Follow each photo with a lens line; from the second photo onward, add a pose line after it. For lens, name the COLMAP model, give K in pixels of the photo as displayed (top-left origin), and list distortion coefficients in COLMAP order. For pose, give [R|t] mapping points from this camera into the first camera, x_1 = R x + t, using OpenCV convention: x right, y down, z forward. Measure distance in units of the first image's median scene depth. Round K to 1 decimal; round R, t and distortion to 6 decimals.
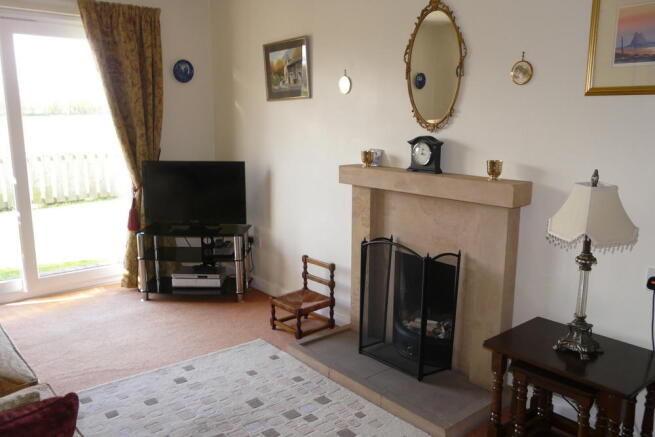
lens RADIAL K [[557.5, 0, 328.4], [0, 557.5, 230.2], [0, 0, 1]] dist [0.001370, 0.002038]
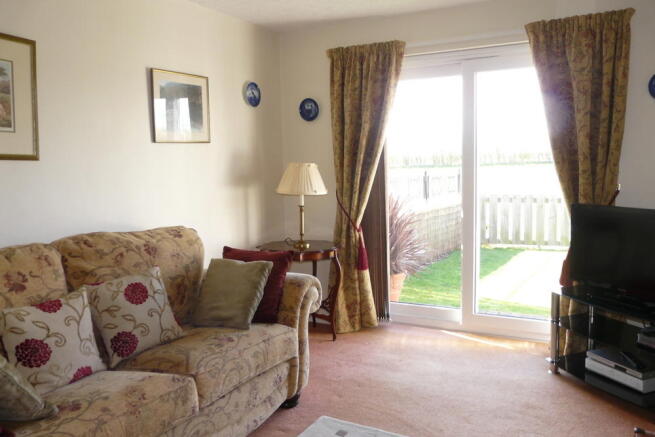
lens RADIAL K [[557.5, 0, 328.4], [0, 557.5, 230.2], [0, 0, 1]] dist [0.001370, 0.002038]
pose [[0.349545, 0.097997, -0.931781, 0.298869], [-0.173112, 0.984147, 0.038563, -0.054361], [0.920788, 0.147823, 0.360968, 0.384874]]
